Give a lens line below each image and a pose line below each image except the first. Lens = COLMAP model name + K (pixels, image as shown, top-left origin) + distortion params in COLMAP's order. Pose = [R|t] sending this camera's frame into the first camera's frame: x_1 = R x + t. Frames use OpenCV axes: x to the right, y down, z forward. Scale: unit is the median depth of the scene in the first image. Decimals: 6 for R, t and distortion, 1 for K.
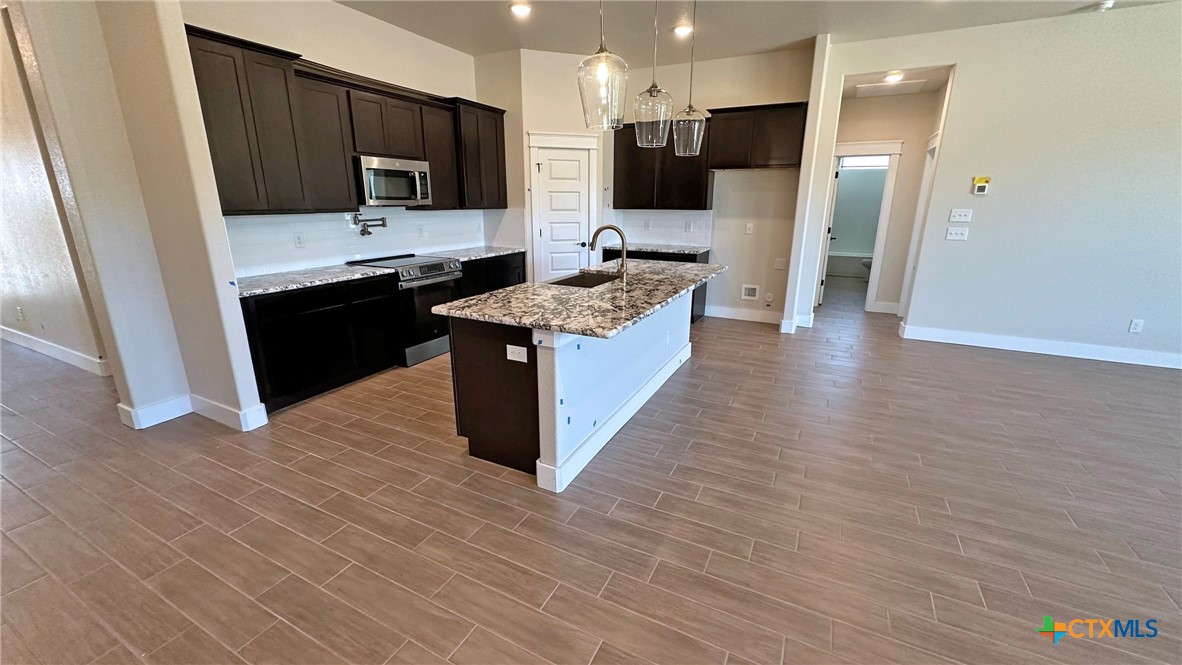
lens RADIAL K [[469.1, 0, 589.3], [0, 469.1, 328.5], [0, 0, 1]] dist [-0.000398, 0.000195]
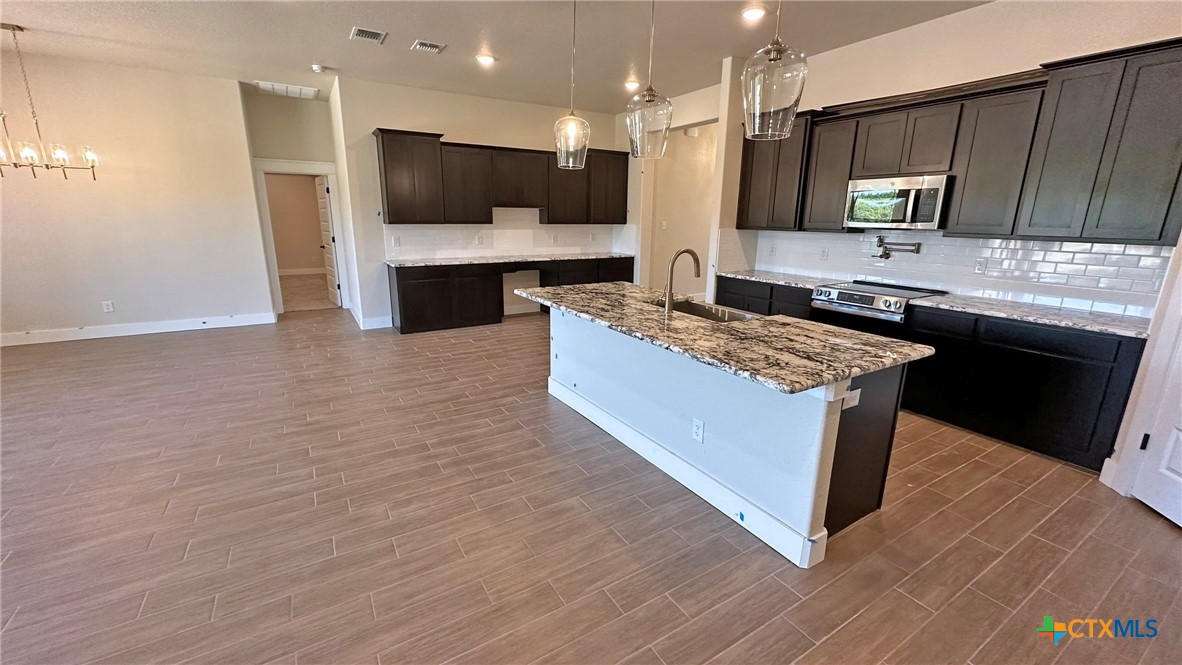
lens RADIAL K [[469.1, 0, 588.9], [0, 469.1, 331.8], [0, 0, 1]] dist [-0.000398, 0.000195]
pose [[-0.518119, 0.196787, -0.832363, 0.911713], [-0.242650, 0.899369, 0.363670, -0.363267], [0.820167, 0.390397, -0.418230, 1.312627]]
